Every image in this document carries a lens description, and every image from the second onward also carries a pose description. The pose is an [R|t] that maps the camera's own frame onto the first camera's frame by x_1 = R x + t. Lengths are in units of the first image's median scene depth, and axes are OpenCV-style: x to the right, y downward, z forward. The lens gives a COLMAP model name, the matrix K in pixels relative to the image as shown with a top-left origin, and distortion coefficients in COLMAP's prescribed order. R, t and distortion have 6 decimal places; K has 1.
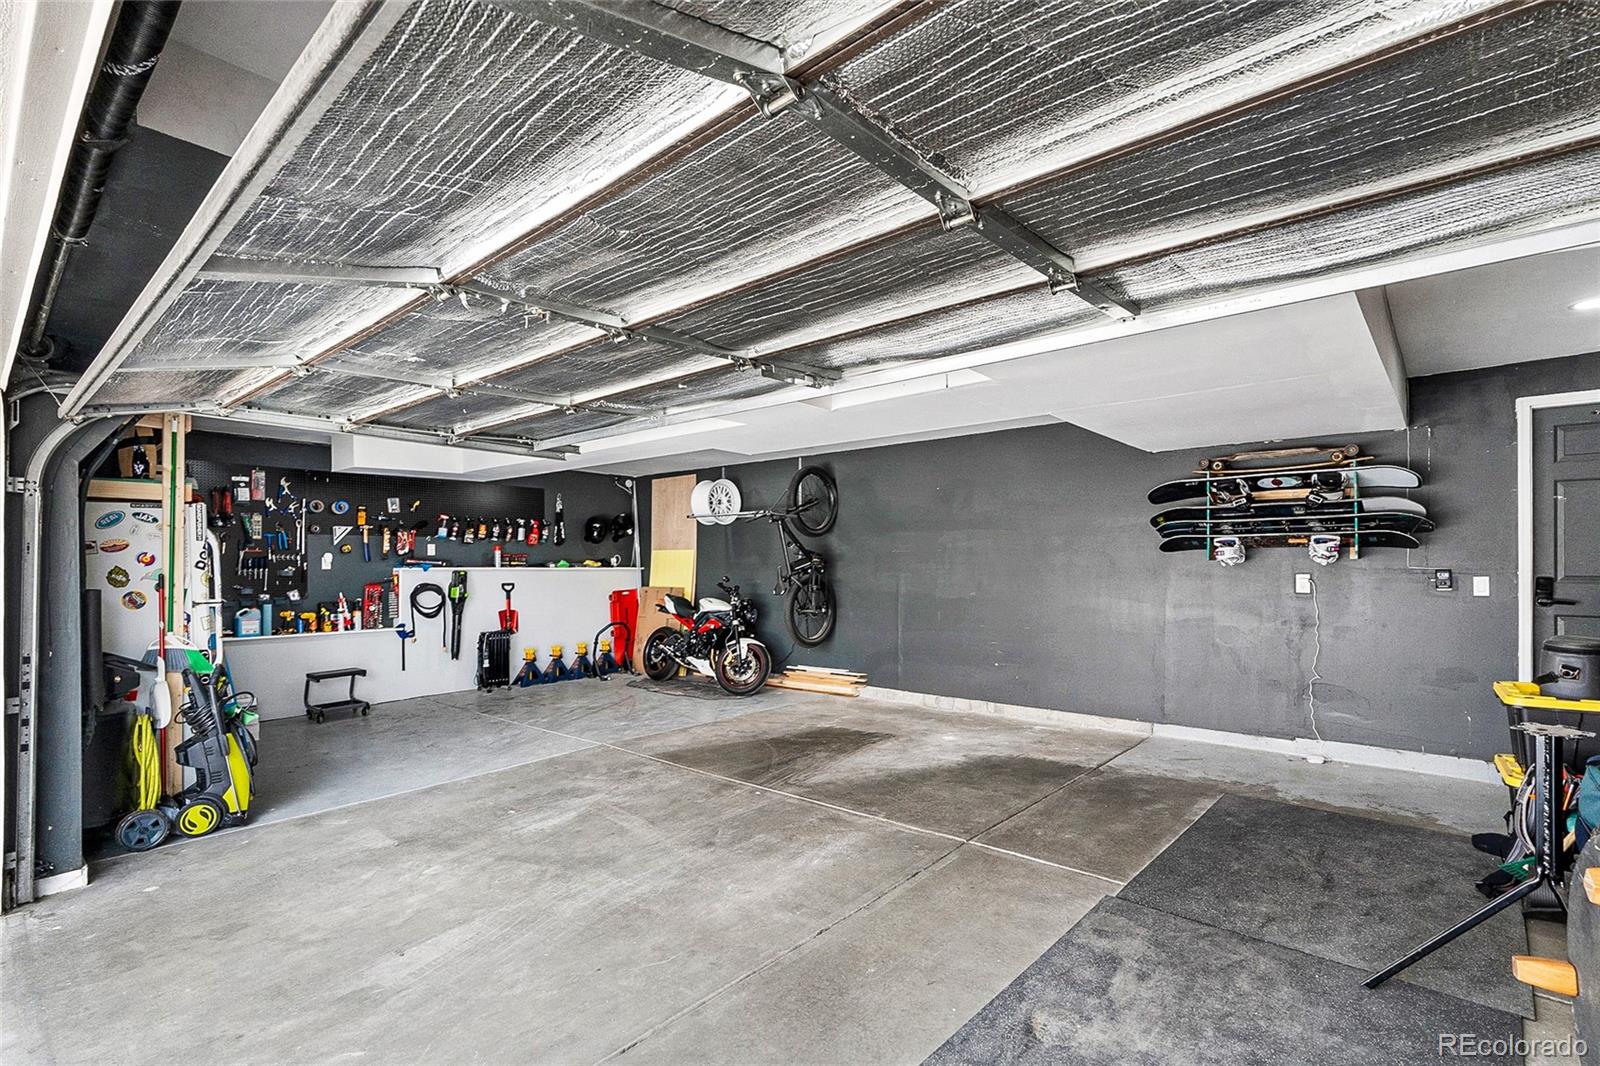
lens RADIAL K [[742.7, 0, 804.5], [0, 742.7, 564.8], [0, 0, 1]] dist [-0.008727, 0.001312]
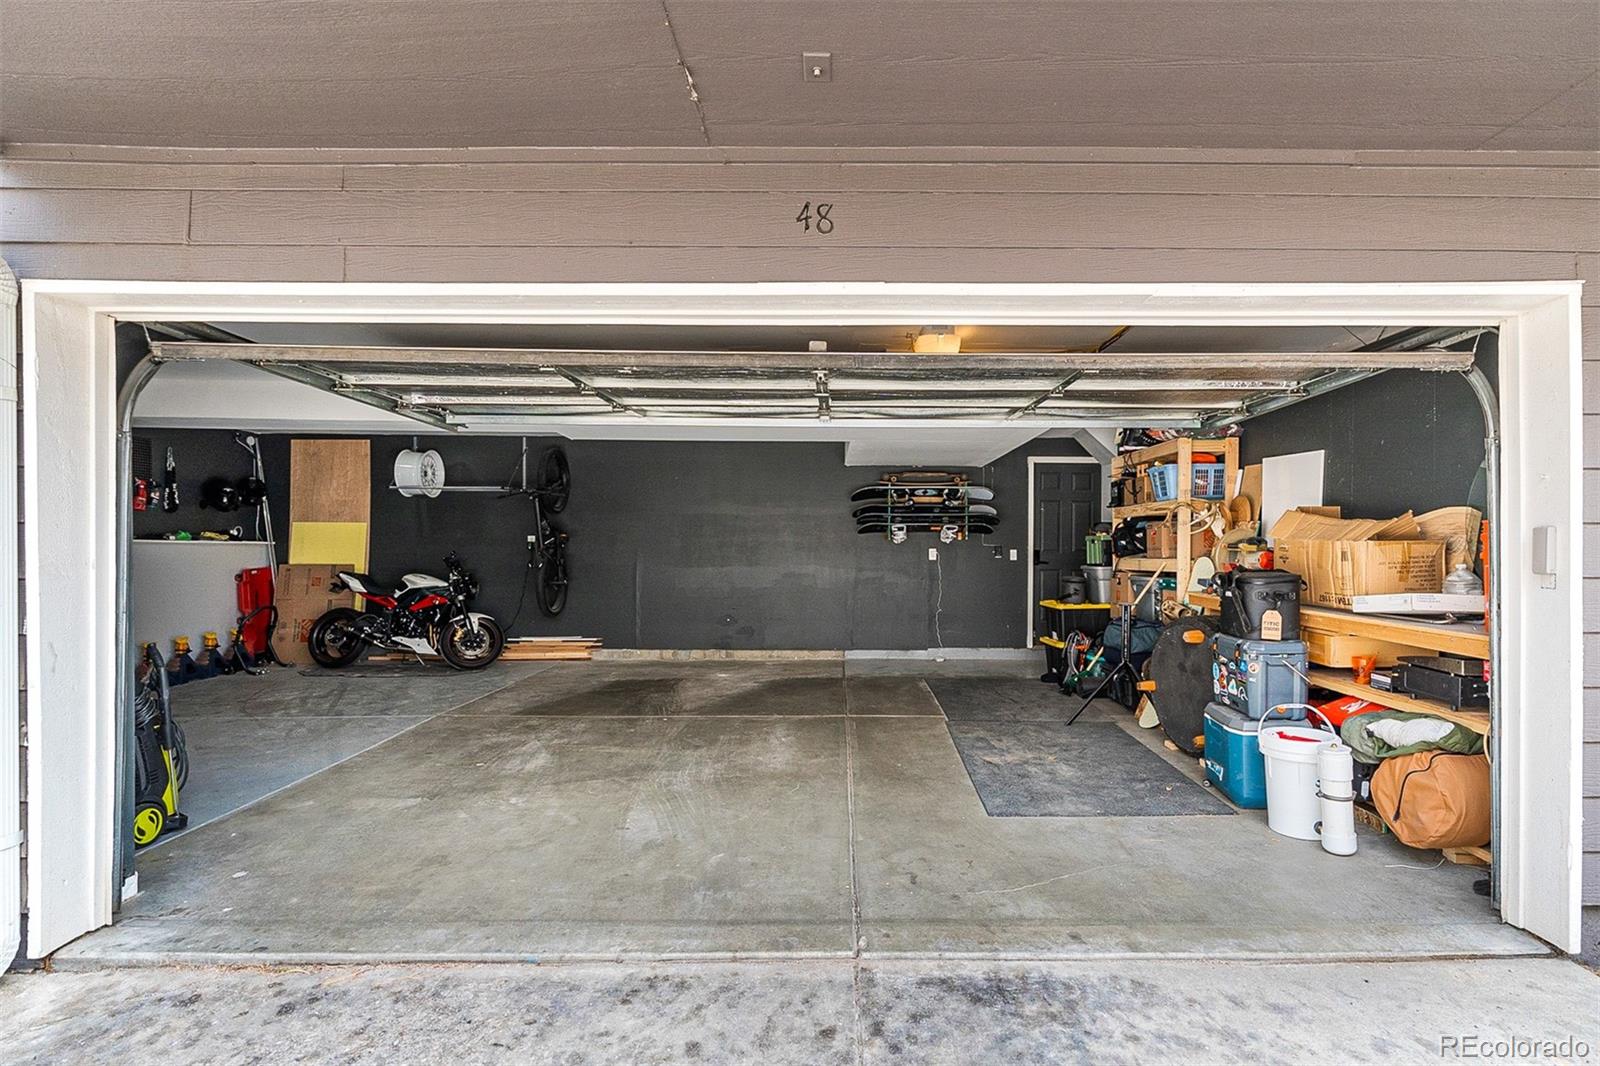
lens RADIAL K [[742.7, 0, 838.9], [0, 742.7, 552.2], [0, 0, 1]] dist [-0.008727, 0.001312]
pose [[0.757460, 0.002484, 0.652877, -0.515451], [-0.006871, 0.999968, 0.004167, 0.013634], [-0.652846, -0.007643, 0.757452, -0.108723]]
